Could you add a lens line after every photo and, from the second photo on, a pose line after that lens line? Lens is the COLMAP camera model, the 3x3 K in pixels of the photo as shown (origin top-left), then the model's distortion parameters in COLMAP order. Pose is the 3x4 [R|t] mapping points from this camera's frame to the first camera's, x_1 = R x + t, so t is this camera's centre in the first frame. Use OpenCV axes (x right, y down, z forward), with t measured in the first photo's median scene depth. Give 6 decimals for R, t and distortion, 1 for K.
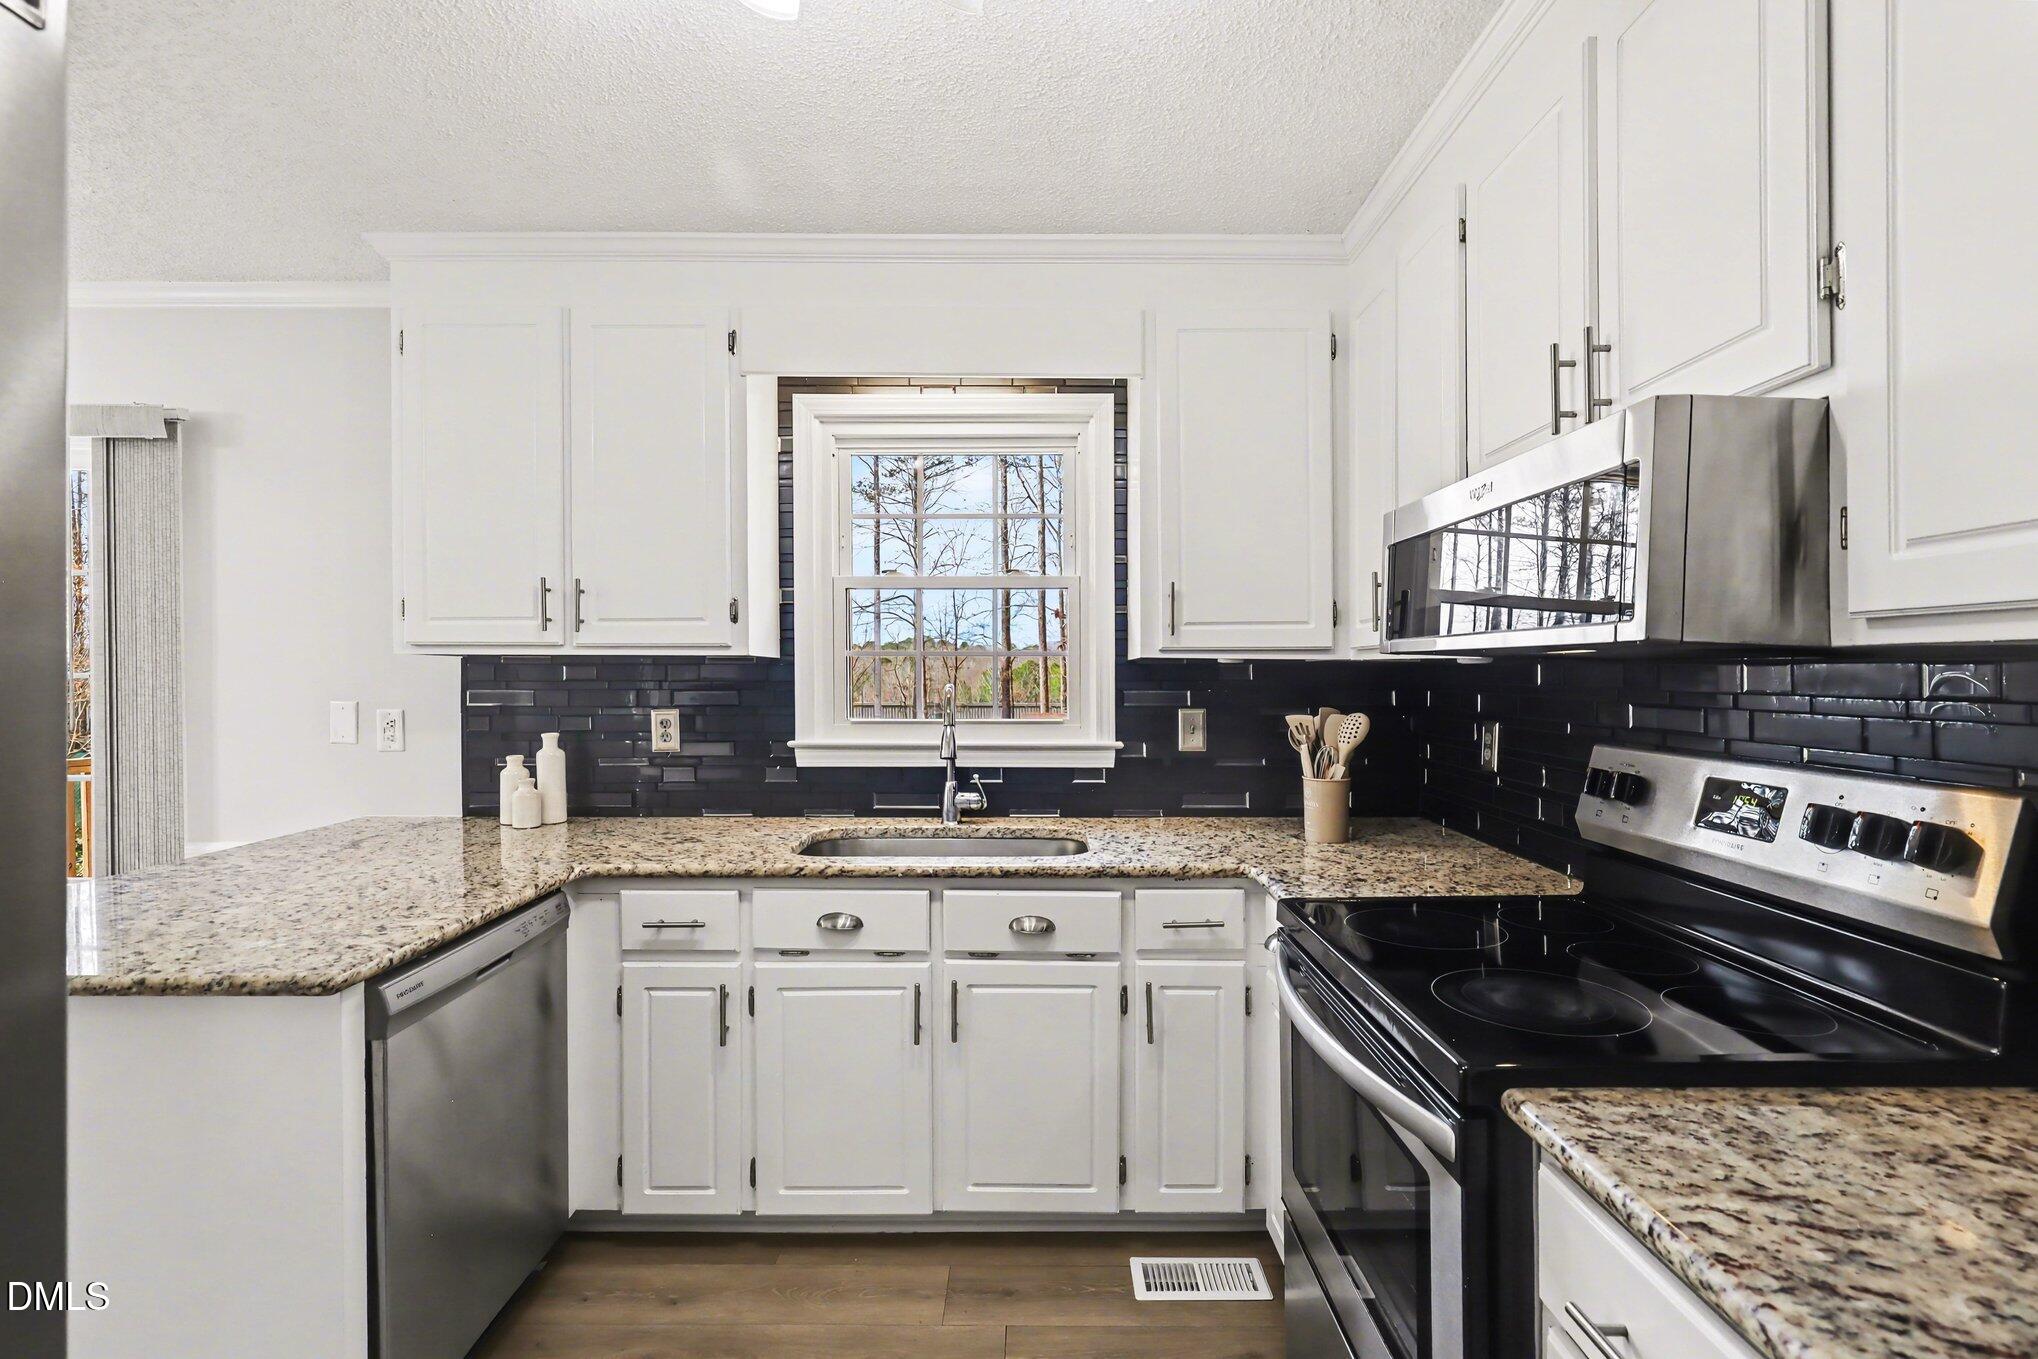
lens RADIAL K [[926.5, 0, 1020.4], [0, 926.5, 670.3], [0, 0, 1]] dist [0.000358, -0.000557]
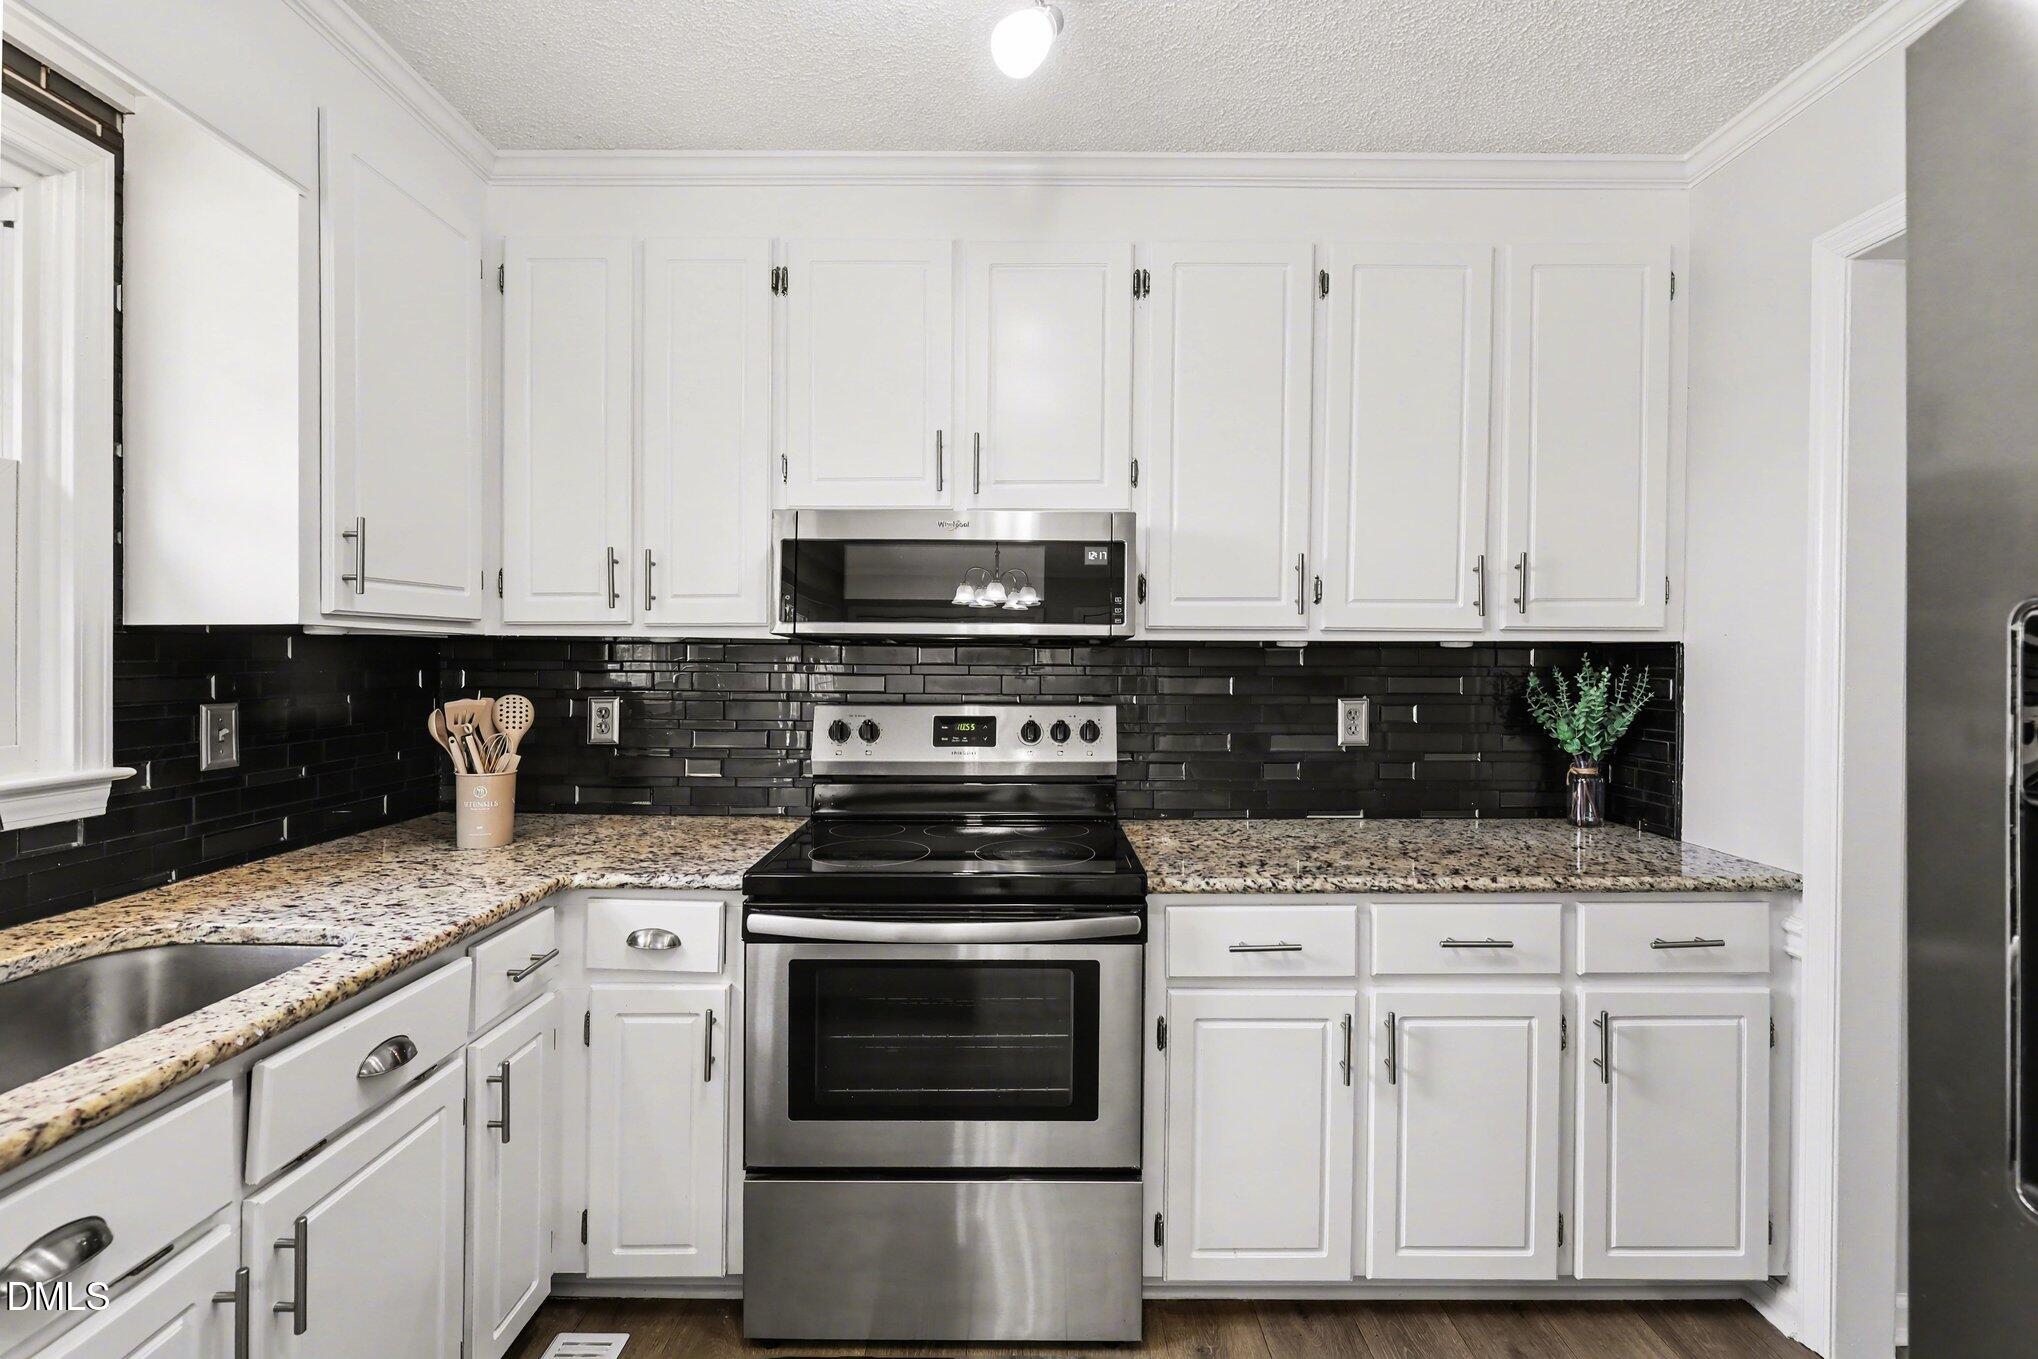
lens RADIAL K [[926.5, 0, 1020.4], [0, 926.5, 670.3], [0, 0, 1]] dist [0.000358, -0.000557]
pose [[0.003971, -0.013566, 0.999900, -0.477911], [-0.006191, 0.999888, 0.013591, 0.006241], [-0.999973, -0.006244, 0.003887, 0.457899]]
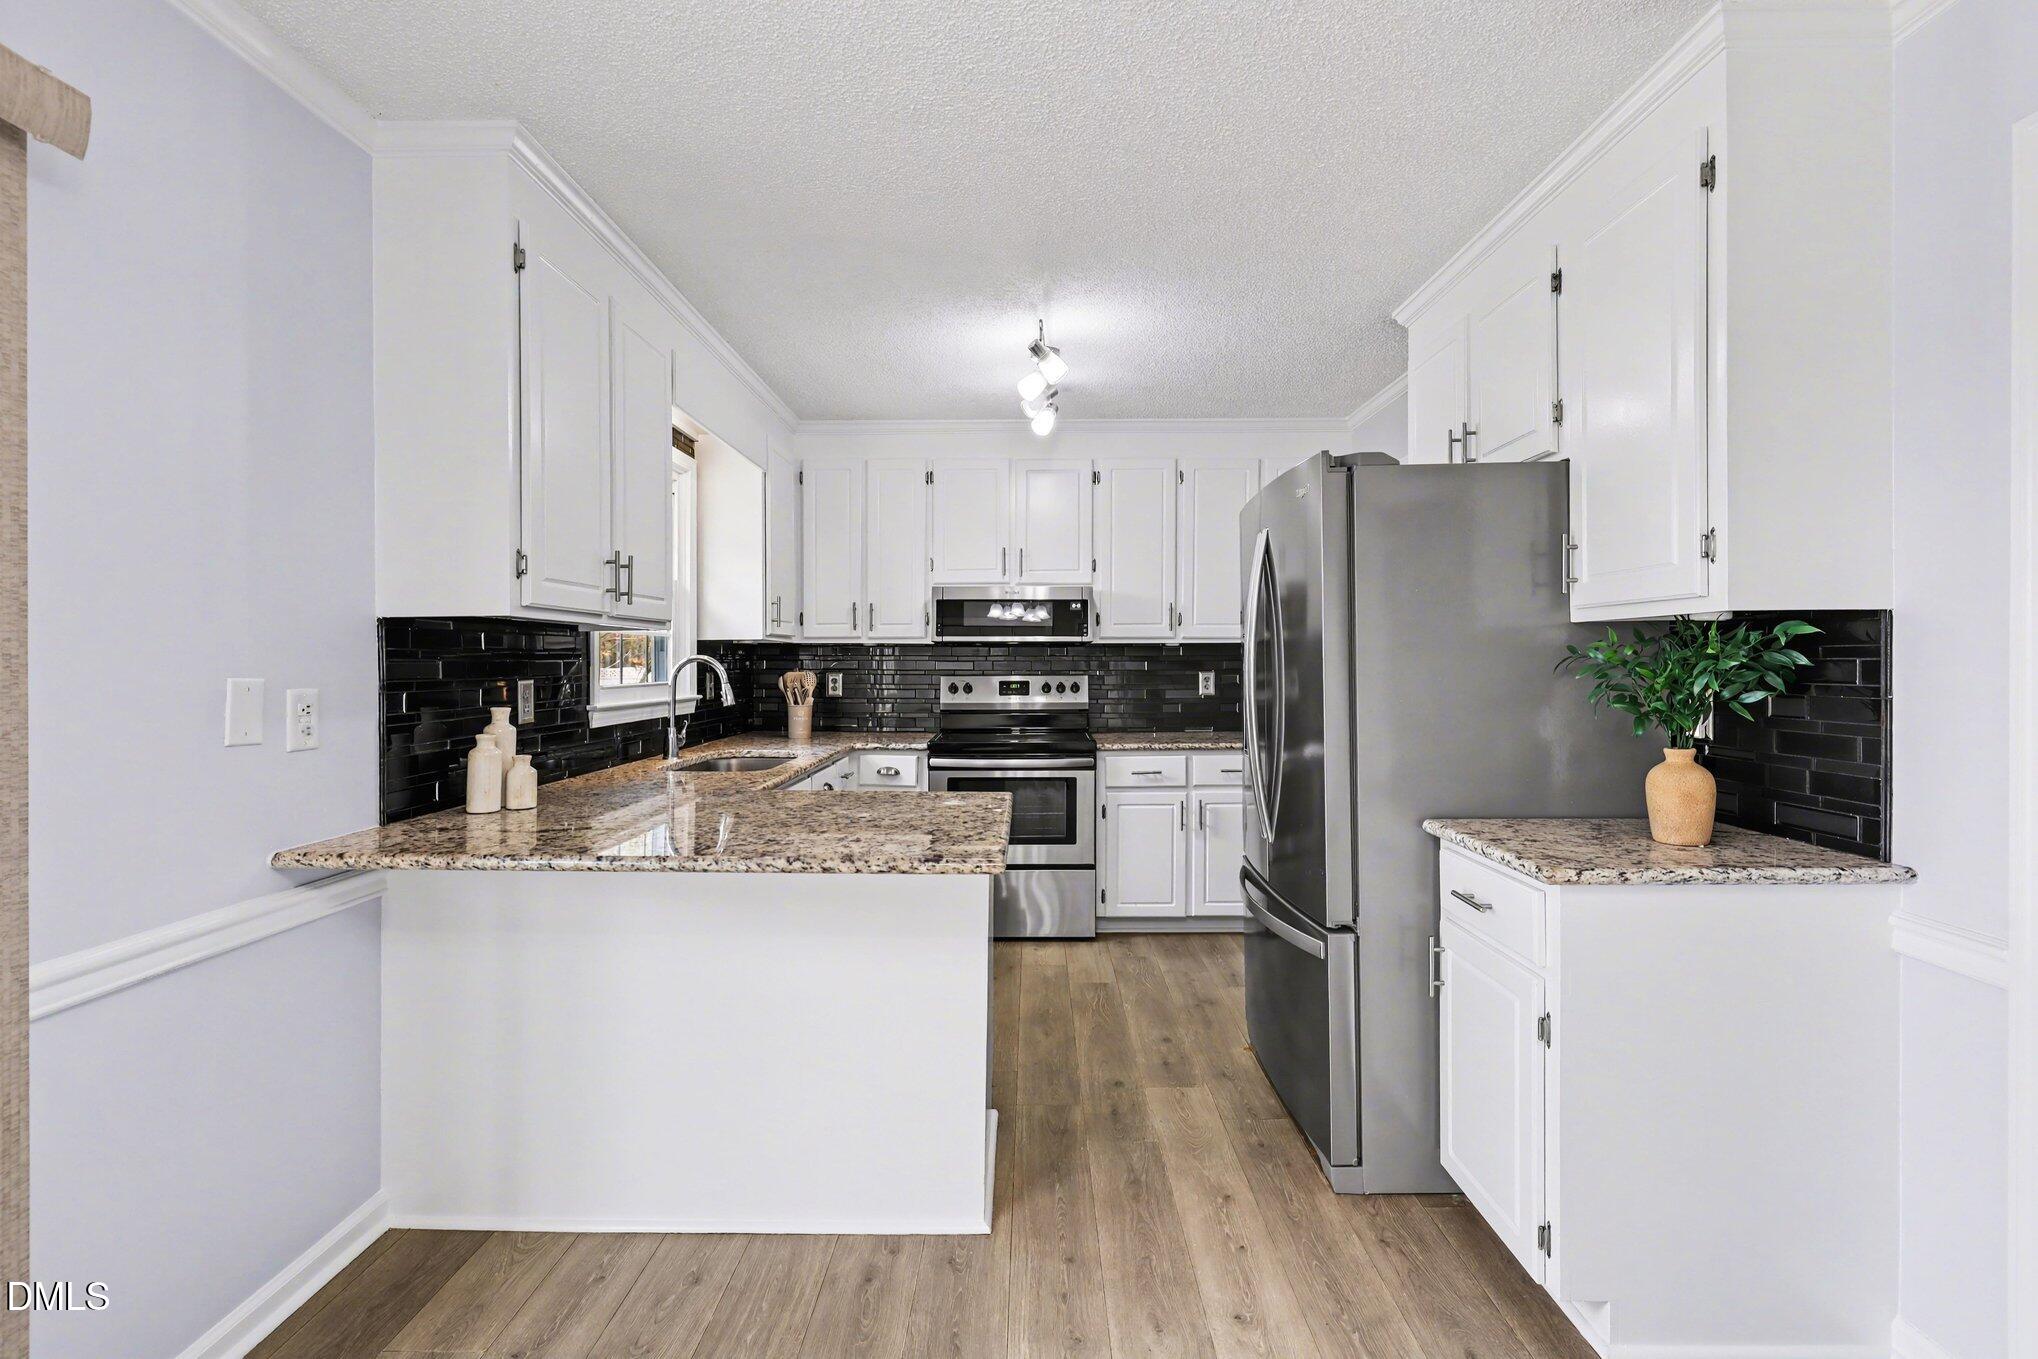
lens RADIAL K [[926.5, 0, 1020.4], [0, 926.5, 670.3], [0, 0, 1]] dist [0.000358, -0.000557]
pose [[0.011521, -0.010993, 0.999873, -1.418225], [0.000001, 0.999940, 0.010994, 0.021959], [-0.999934, -0.000126, 0.011521, 0.481035]]
